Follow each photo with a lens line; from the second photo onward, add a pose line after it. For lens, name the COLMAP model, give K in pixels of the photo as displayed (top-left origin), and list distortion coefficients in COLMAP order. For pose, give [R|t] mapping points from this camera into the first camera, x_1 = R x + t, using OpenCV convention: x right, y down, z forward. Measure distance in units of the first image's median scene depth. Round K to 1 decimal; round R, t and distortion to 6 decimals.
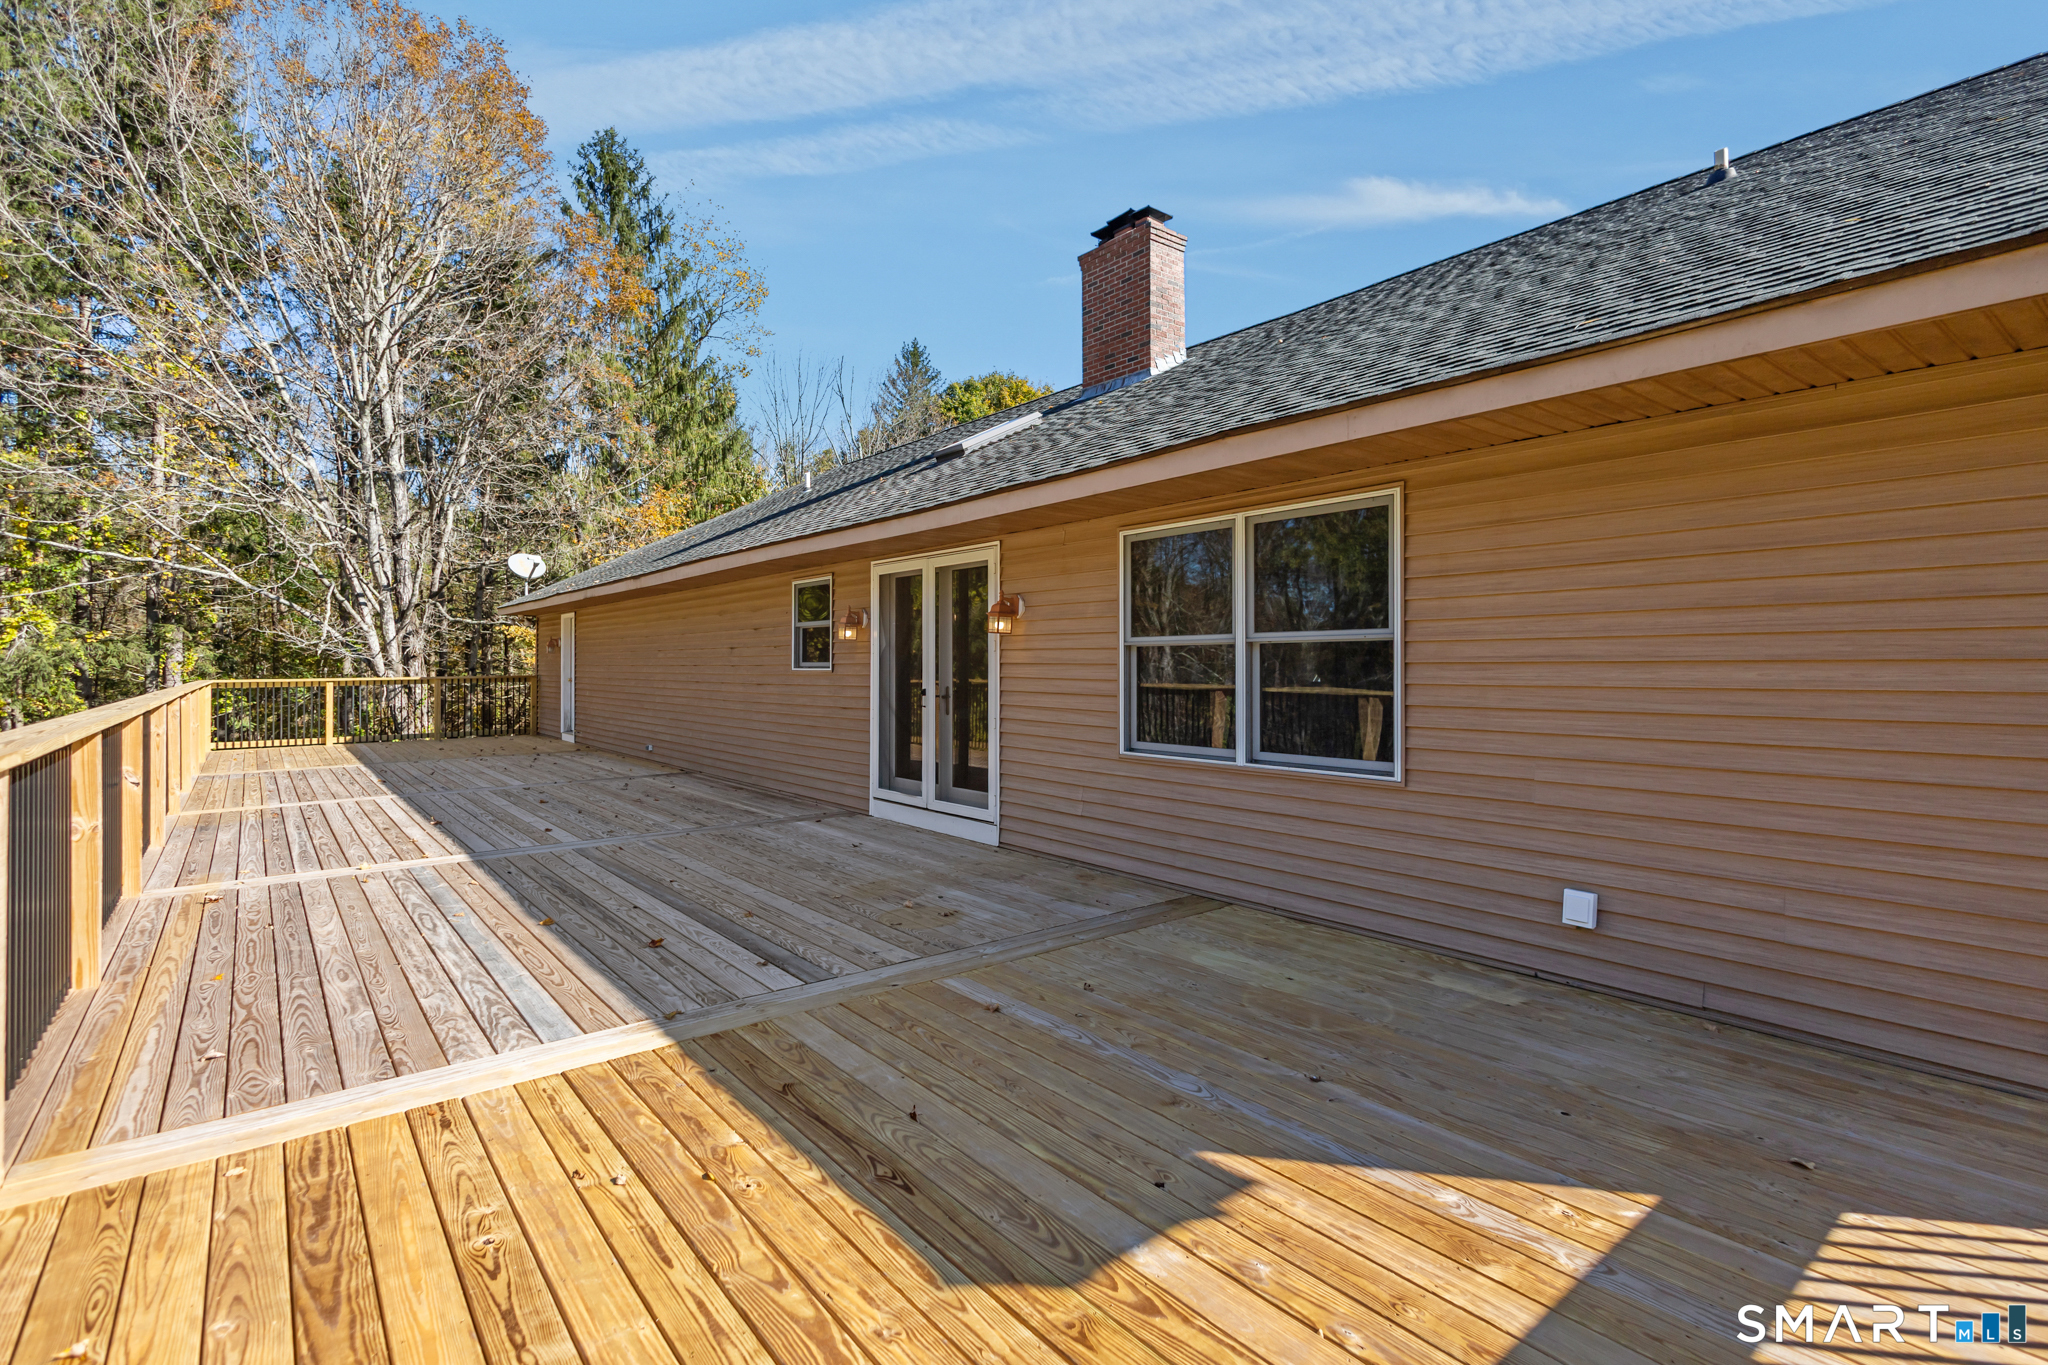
lens RADIAL K [[954.1, 0, 1014.2], [0, 954.1, 659.5], [0, 0, 1]] dist [0.001172, -0.000492]
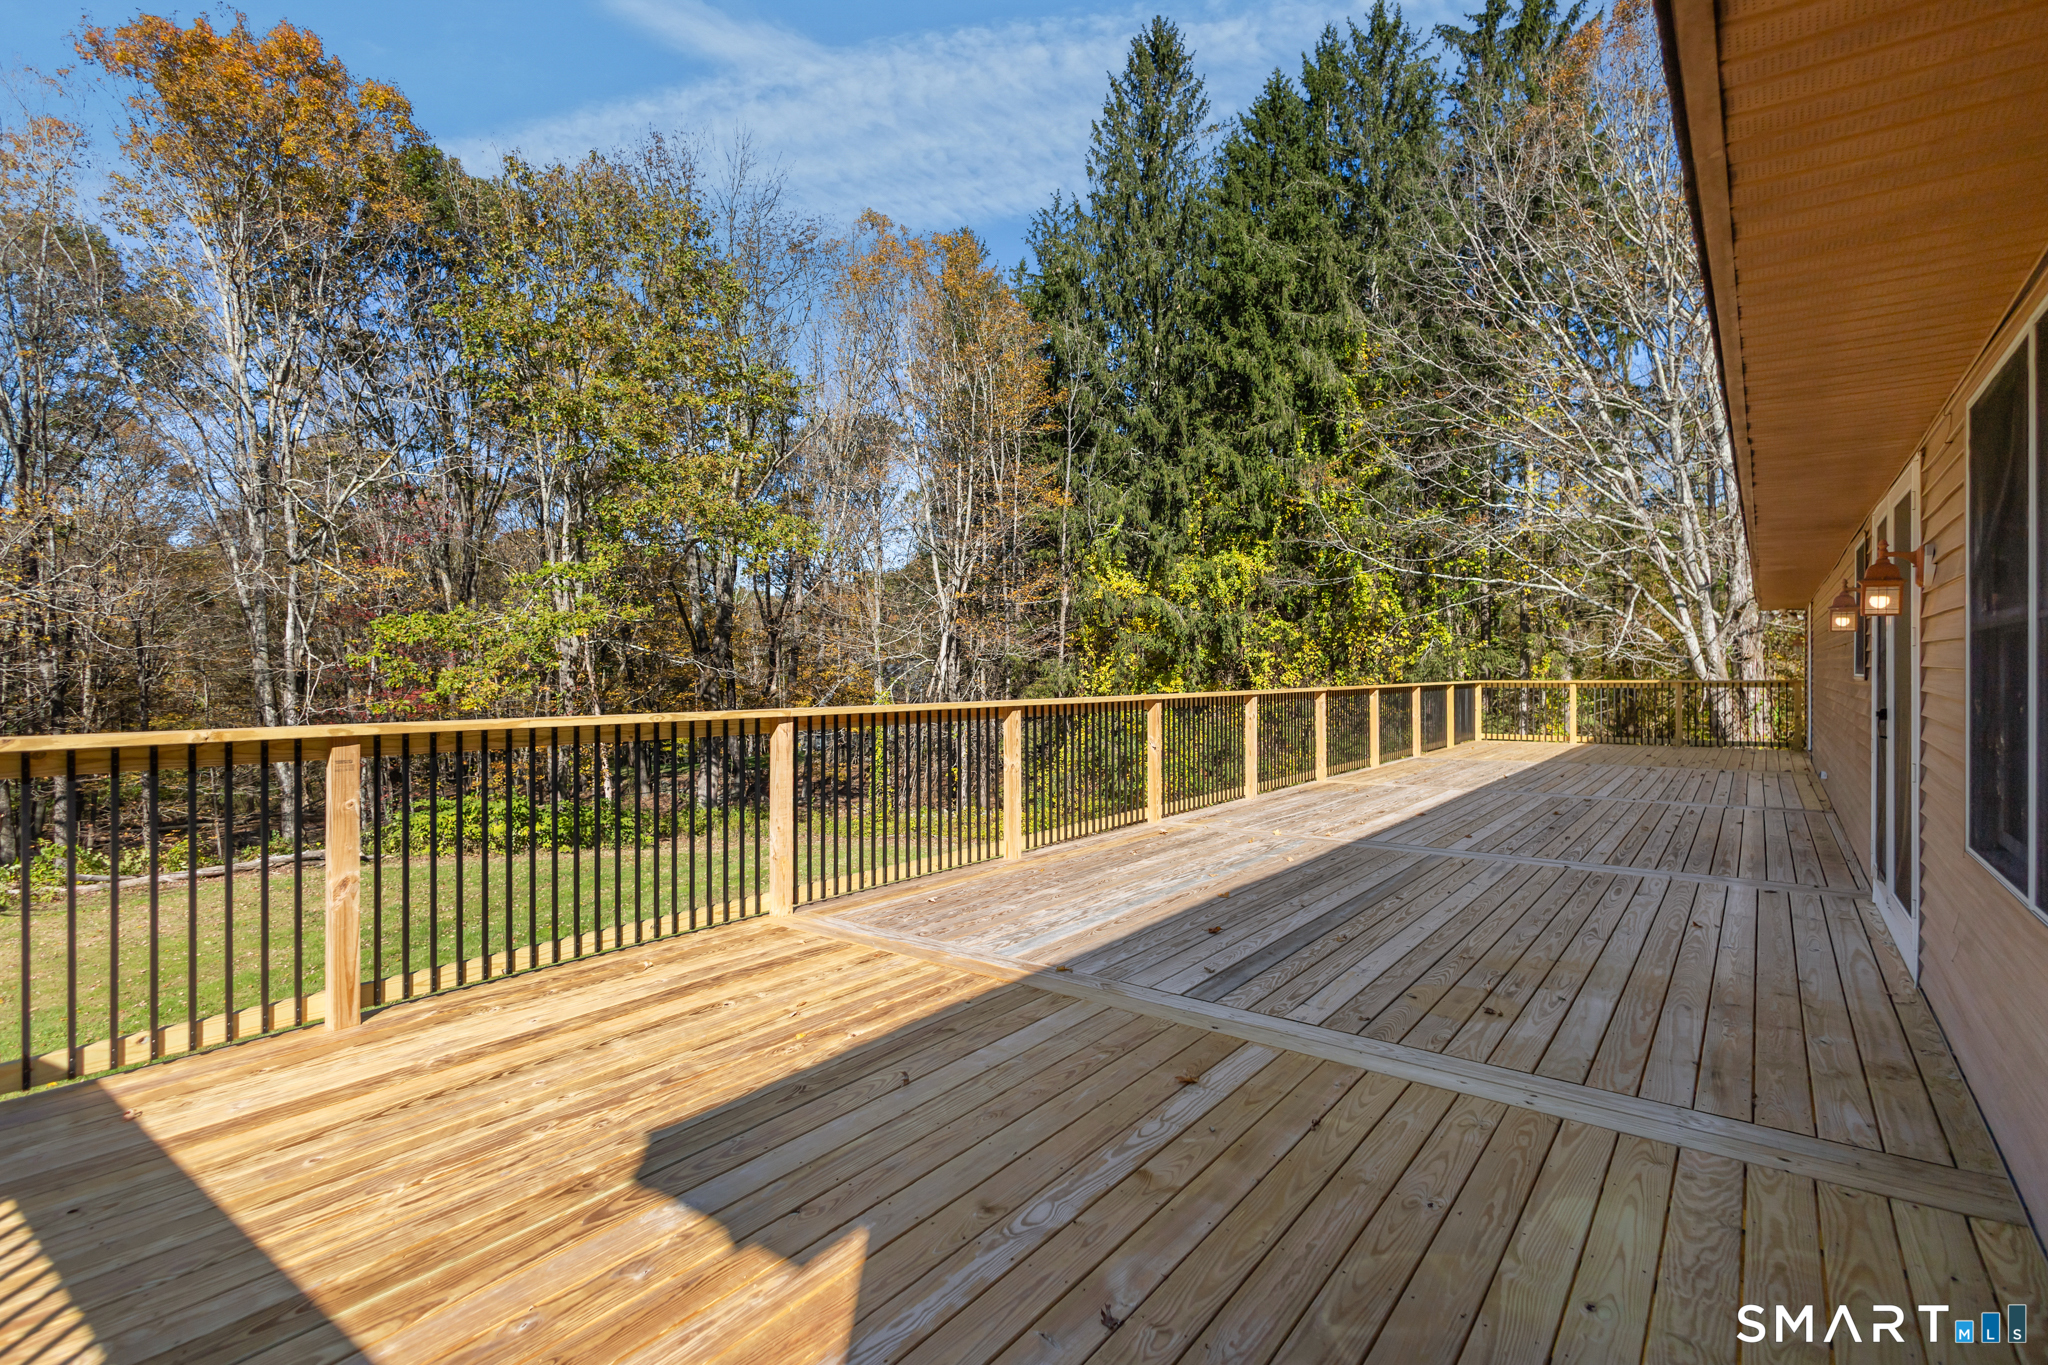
lens RADIAL K [[969.4, 0, 1031.6], [0, 969.4, 642.7], [0, 0, 1]] dist [0.006898, 0.000162]
pose [[0.252576, -0.026555, -0.967213, 0.754722], [0.008010, 0.999646, -0.025353, 0.001143], [0.967544, -0.001344, 0.252699, 0.627770]]
